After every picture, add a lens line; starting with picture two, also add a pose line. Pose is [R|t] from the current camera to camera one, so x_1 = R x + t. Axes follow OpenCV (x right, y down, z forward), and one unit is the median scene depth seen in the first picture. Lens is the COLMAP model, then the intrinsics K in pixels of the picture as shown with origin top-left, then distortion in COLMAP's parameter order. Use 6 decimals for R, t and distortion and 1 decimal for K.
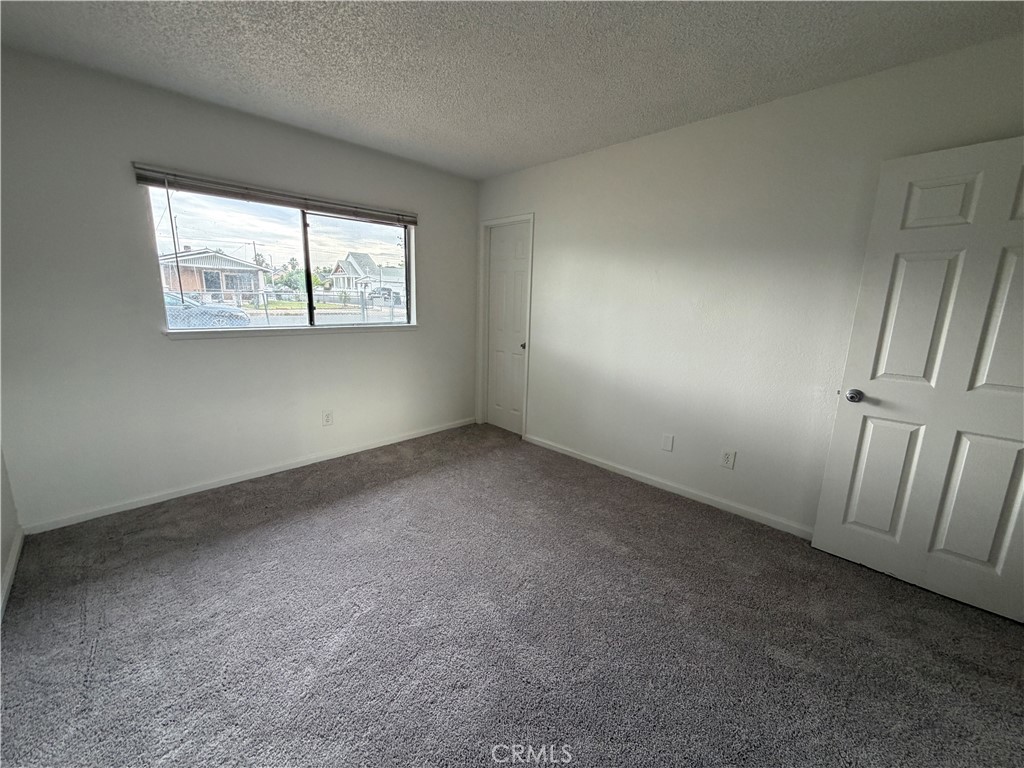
lens RADIAL K [[414.9, 0, 511.1], [0, 414.9, 391.1], [0, 0, 1]] dist [0.000764, 0.000033]
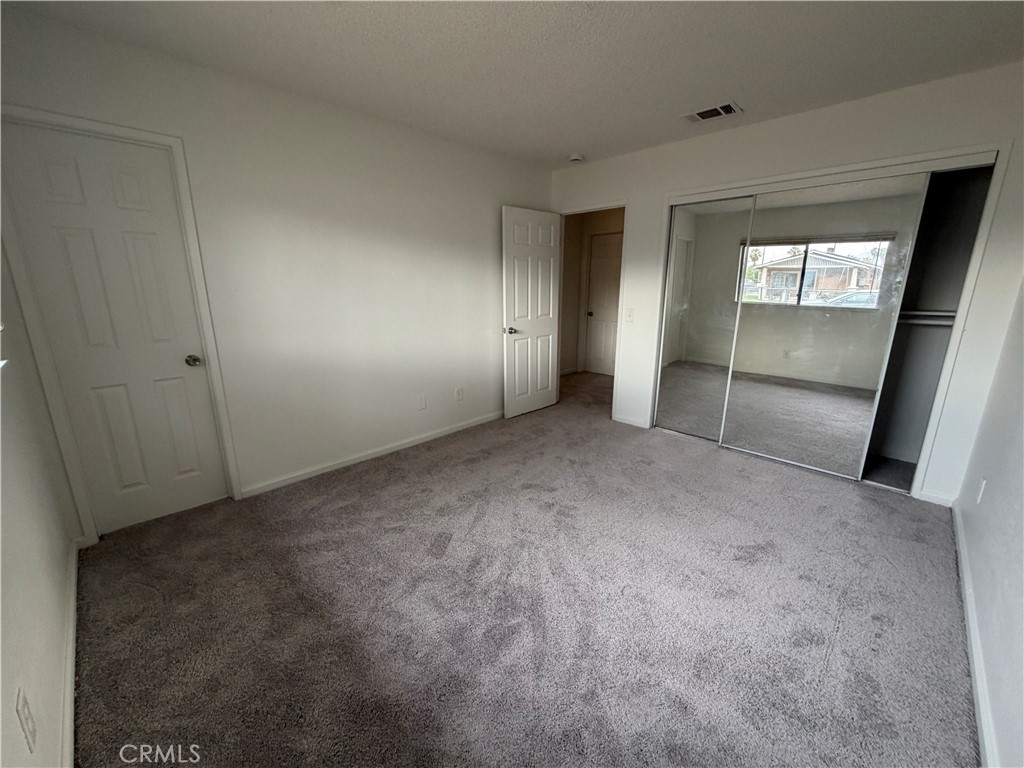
lens RADIAL K [[407.8, 0, 512.0], [0, 407.8, 384.0], [0, 0, 1]] dist [0.001100, 0.000241]
pose [[-0.023248, -0.262456, 0.964664, -0.820792], [0.210821, 0.941939, 0.261354, -0.195448], [-0.977248, 0.209448, 0.033433, 0.774538]]
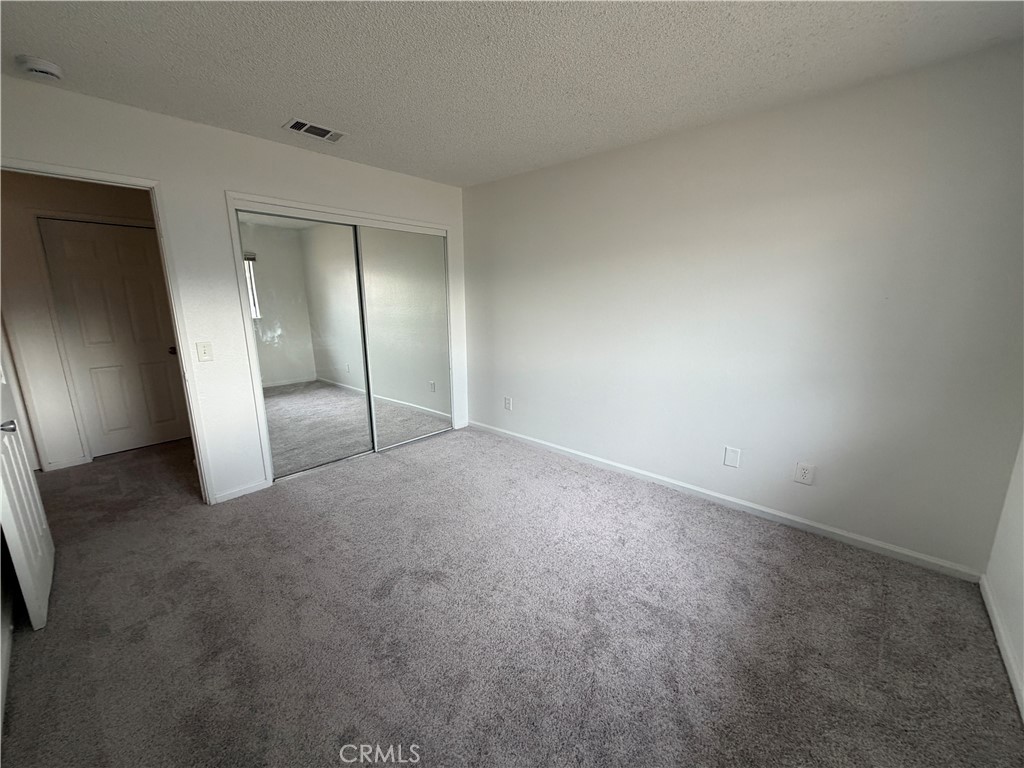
lens RADIAL K [[407.8, 0, 512.0], [0, 407.8, 384.0], [0, 0, 1]] dist [0.001100, 0.000241]
pose [[-0.997219, -0.013408, -0.073311, -0.065487], [-0.042692, 0.909061, 0.414471, -0.338799], [0.061087, 0.416448, -0.907105, 1.358199]]
